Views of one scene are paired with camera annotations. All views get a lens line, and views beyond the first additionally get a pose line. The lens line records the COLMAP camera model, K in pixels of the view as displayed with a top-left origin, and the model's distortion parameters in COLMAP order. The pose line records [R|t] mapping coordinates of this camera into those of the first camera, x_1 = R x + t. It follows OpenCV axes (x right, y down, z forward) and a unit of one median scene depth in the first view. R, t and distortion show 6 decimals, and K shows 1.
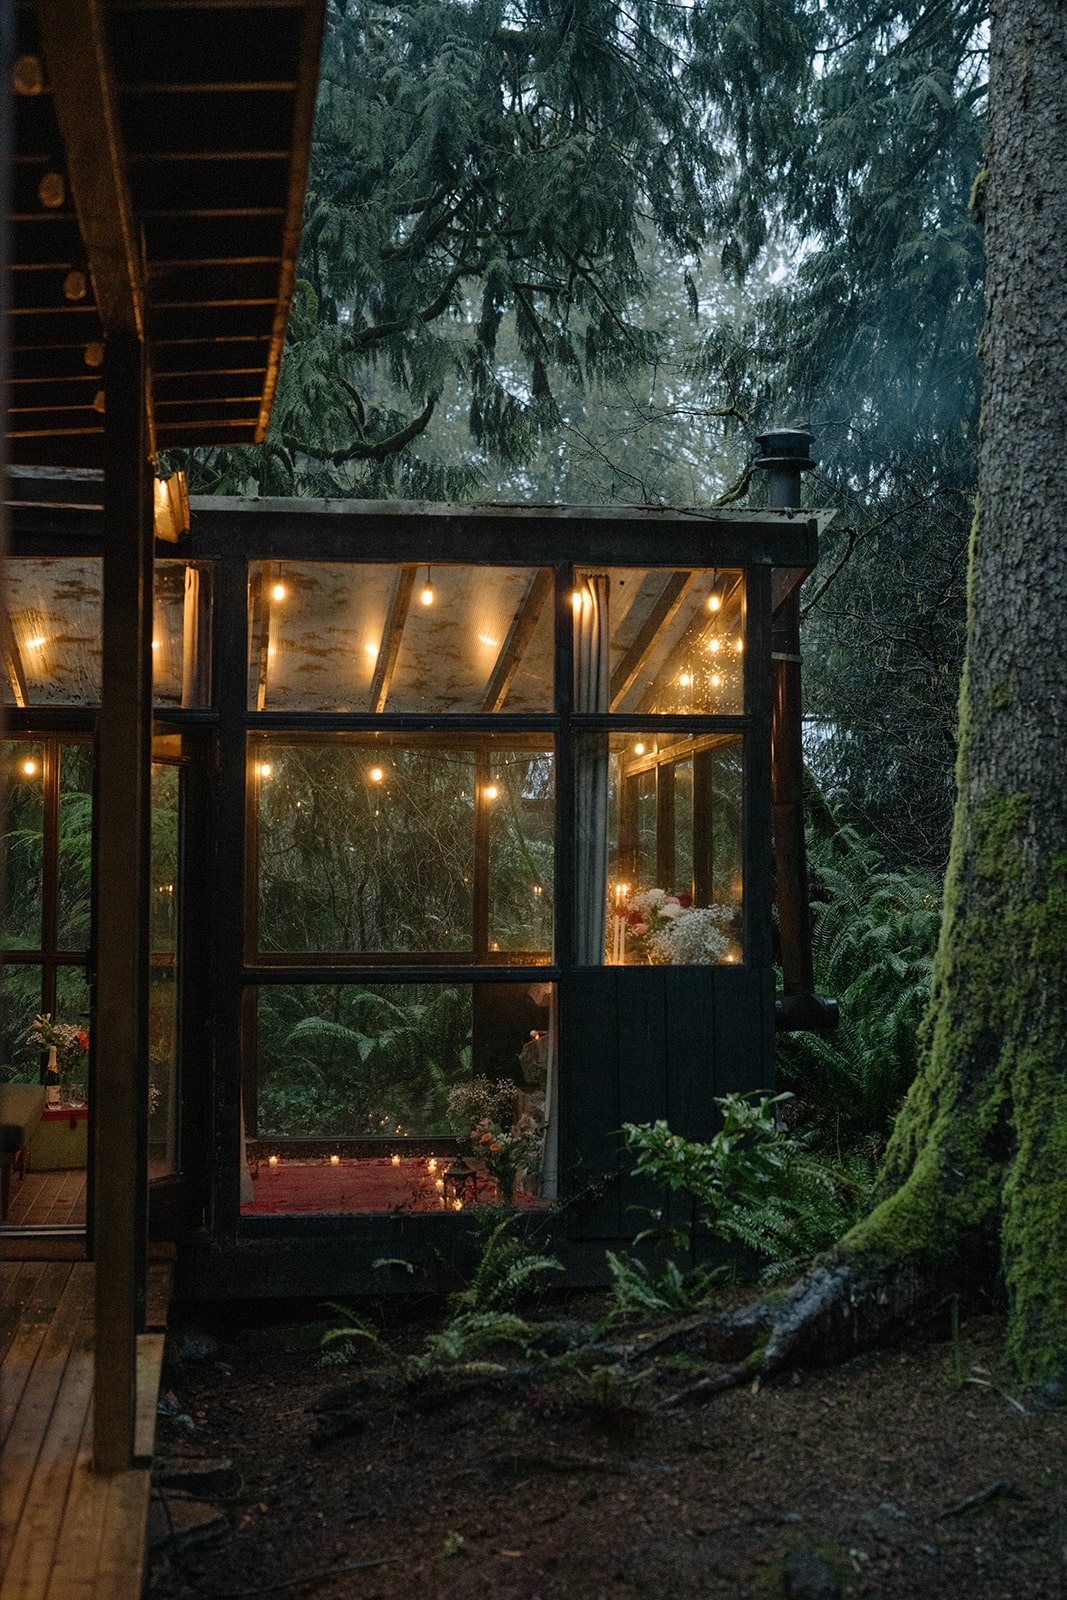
lens RADIAL K [[2370.3, 0, 582.7], [0, 2370.3, 803.3], [0, 0, 1]] dist [-0.015508, 0.035756]
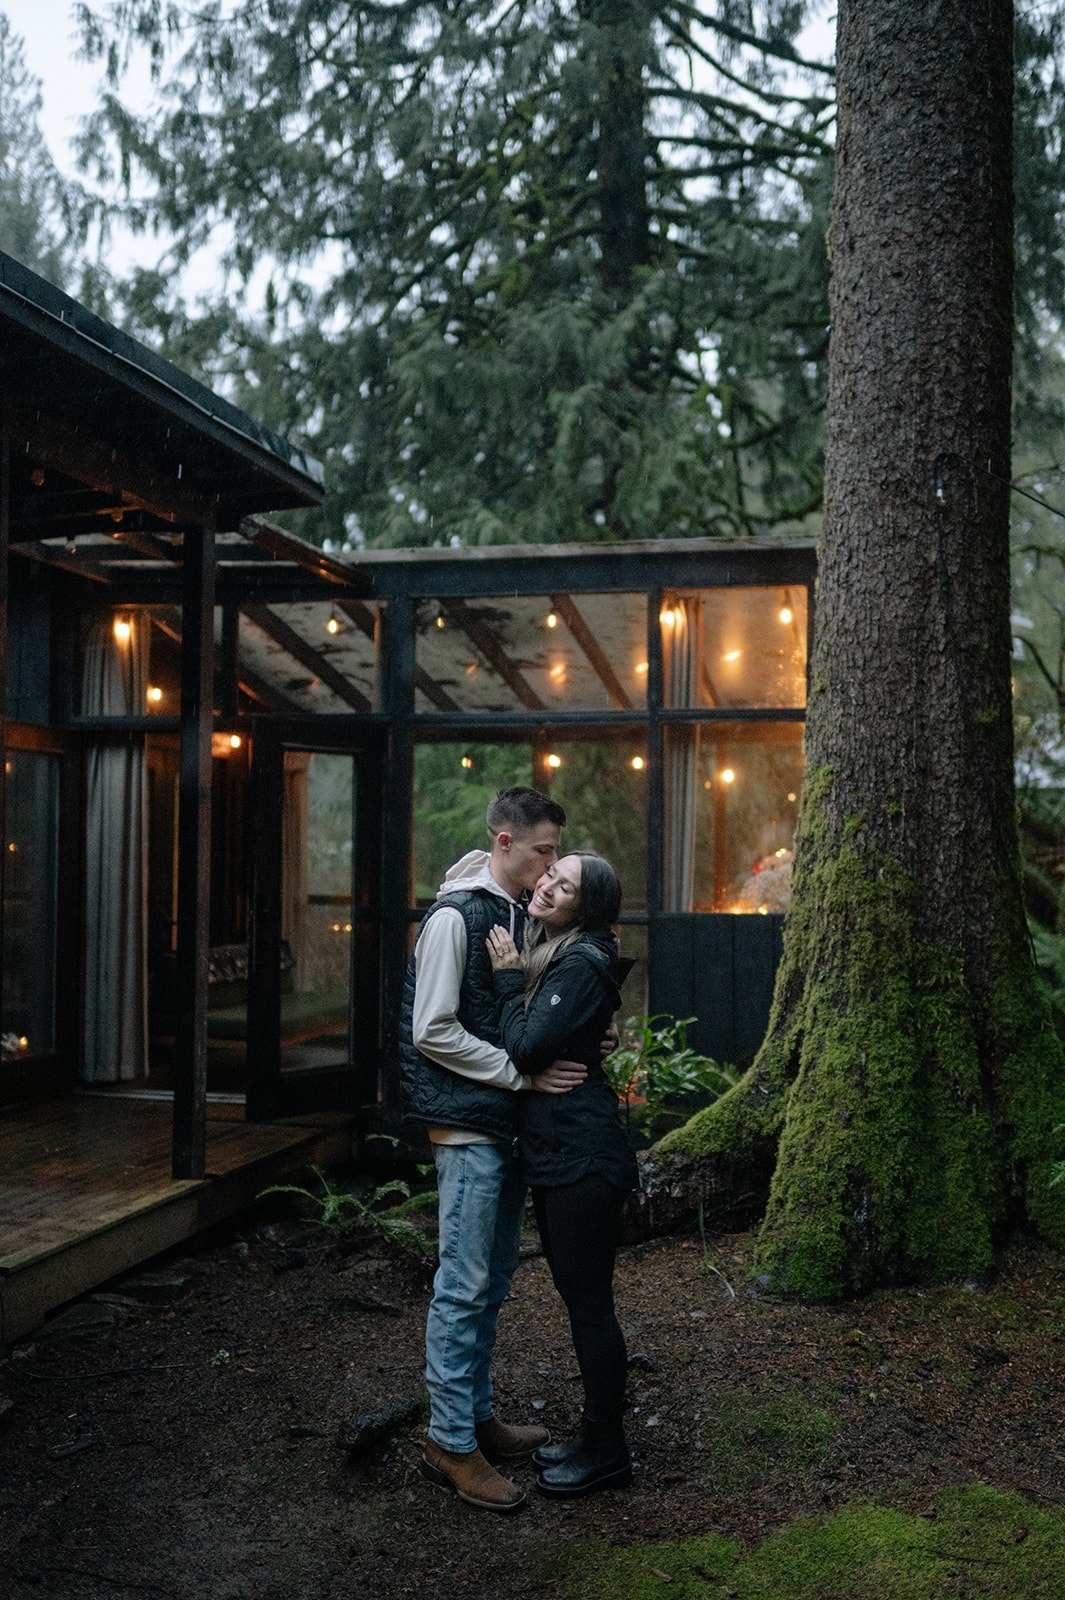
lens RADIAL K [[1779.4, 0, 532.1], [0, 1779.4, 841.1], [0, 0, 1]] dist [-0.001190, -0.008249]
pose [[0.933084, 0.001494, -0.359655, 0.356902], [0.007950, 0.999661, 0.024777, 0.009995], [0.359570, -0.025978, 0.932757, 0.138776]]
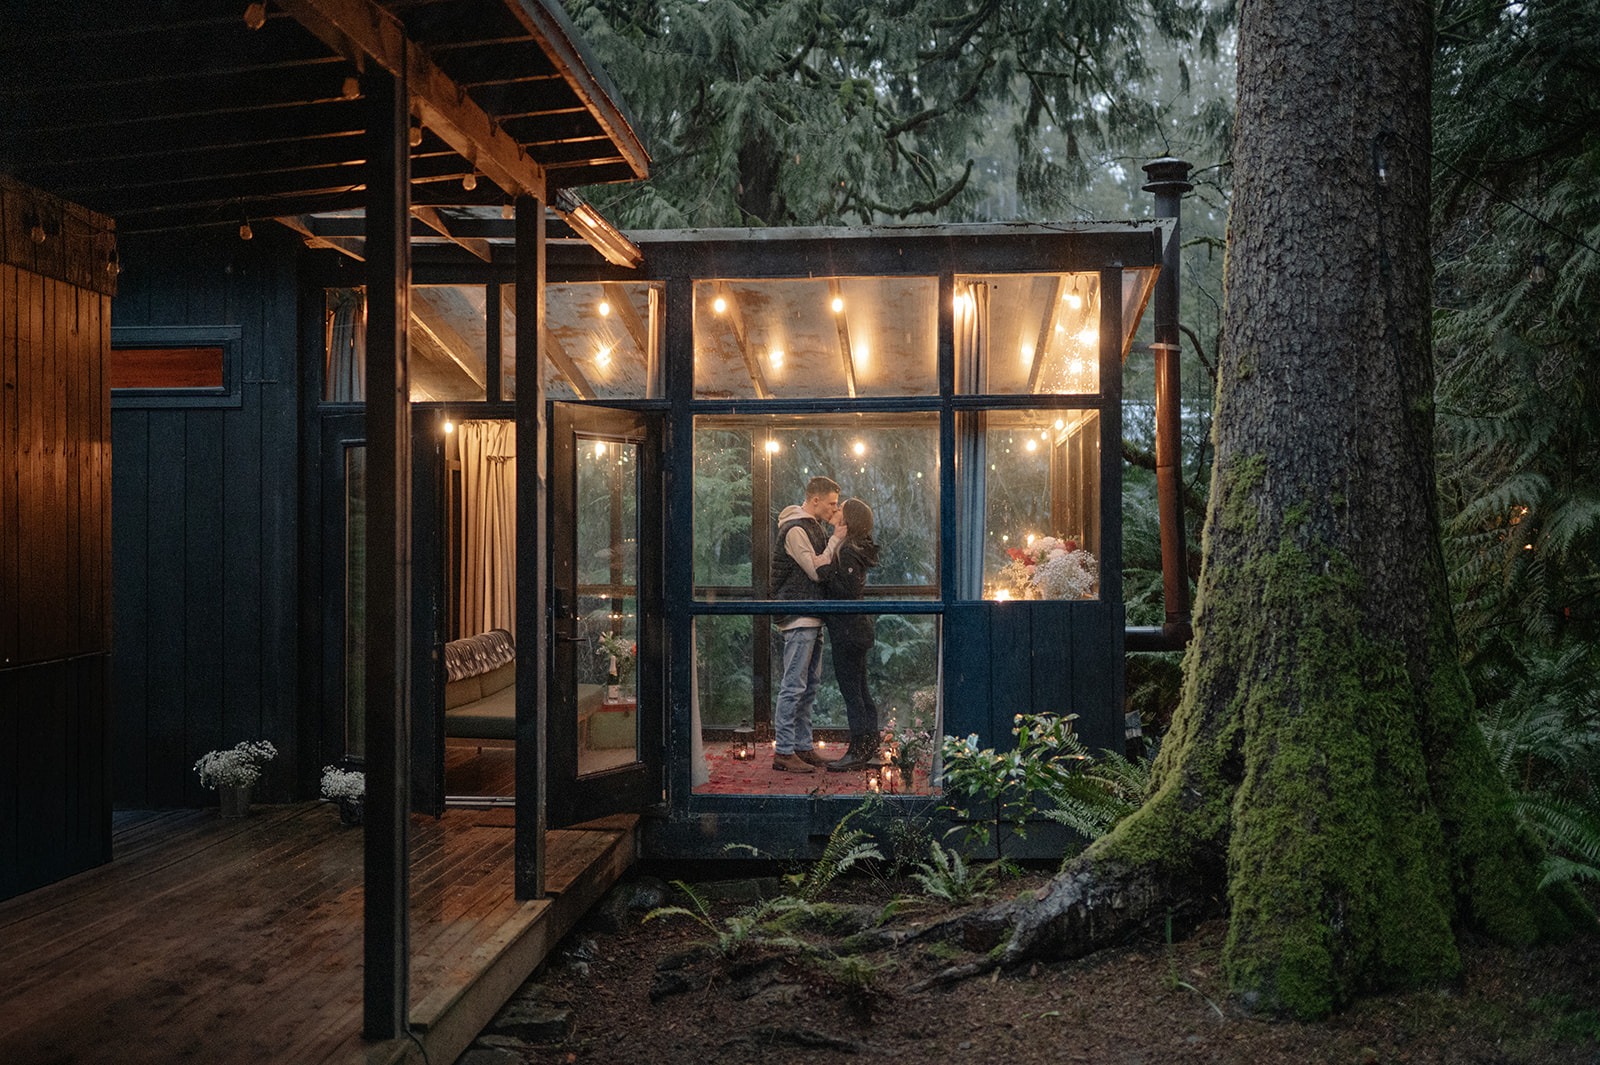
lens RADIAL K [[1654.5, 0, 801.3], [0, 1654.5, 551.8], [0, 0, 1]] dist [-0.001317, -0.013124]
pose [[0.974325, -0.002848, -0.225127, 0.148427], [0.013911, 0.998771, 0.047571, 0.001396], [0.224714, -0.049481, 0.973168, 0.191797]]
